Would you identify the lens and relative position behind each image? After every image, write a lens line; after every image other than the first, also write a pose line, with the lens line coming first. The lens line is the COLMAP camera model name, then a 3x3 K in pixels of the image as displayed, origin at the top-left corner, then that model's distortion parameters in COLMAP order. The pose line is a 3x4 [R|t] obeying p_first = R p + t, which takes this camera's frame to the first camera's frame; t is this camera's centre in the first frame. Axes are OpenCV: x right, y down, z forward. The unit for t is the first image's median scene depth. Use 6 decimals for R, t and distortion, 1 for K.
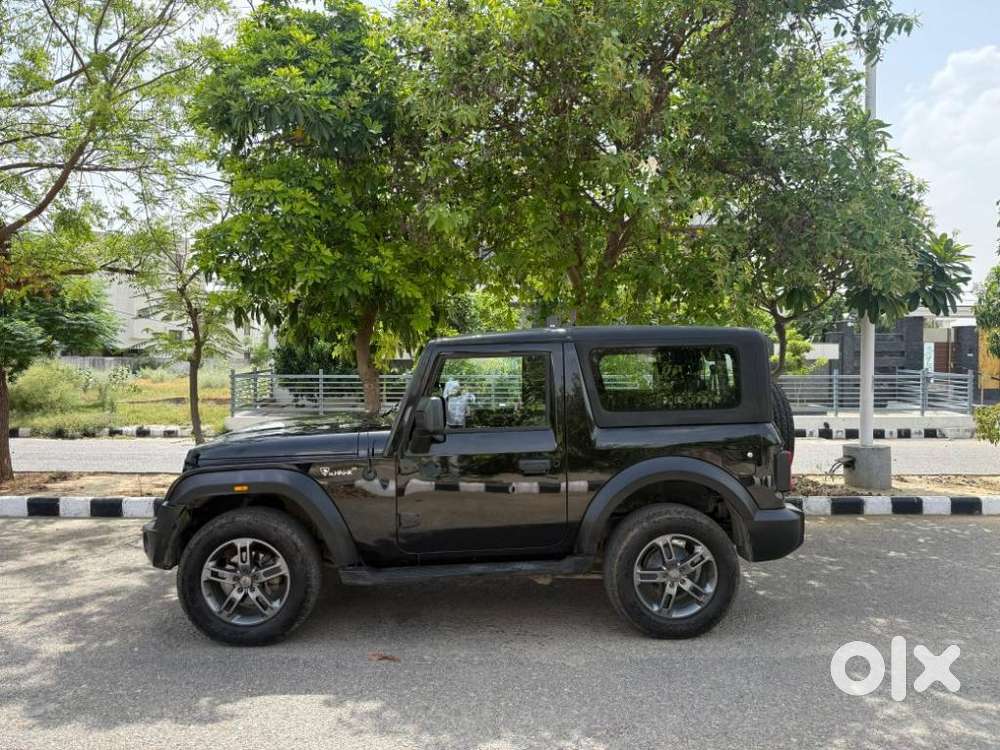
lens RADIAL K [[694.3, 0, 496.7], [0, 694.3, 374.0], [0, 0, 1]] dist [0.002349, -0.012829]
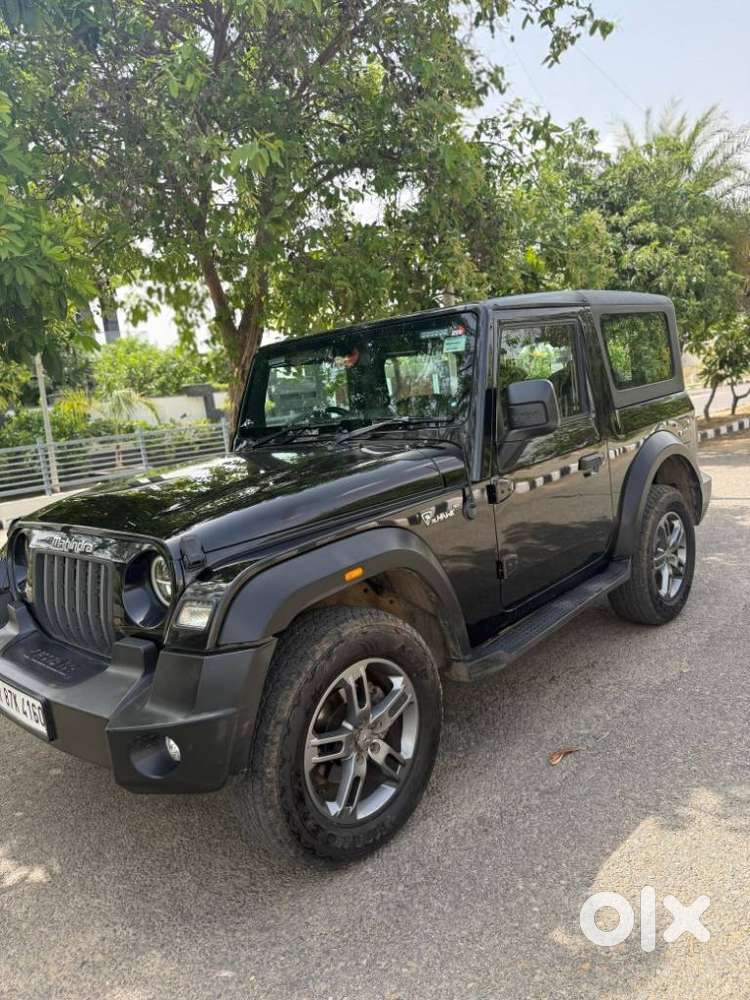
lens RADIAL K [[694.3, 0, 377.0], [0, 694.3, 496.2], [0, 0, 1]] dist [0.002349, -0.012829]
pose [[0.744209, -0.187092, 0.641210, -0.666196], [0.147855, 0.982299, 0.115010, 0.045648], [-0.651377, 0.009215, 0.758698, 0.564724]]
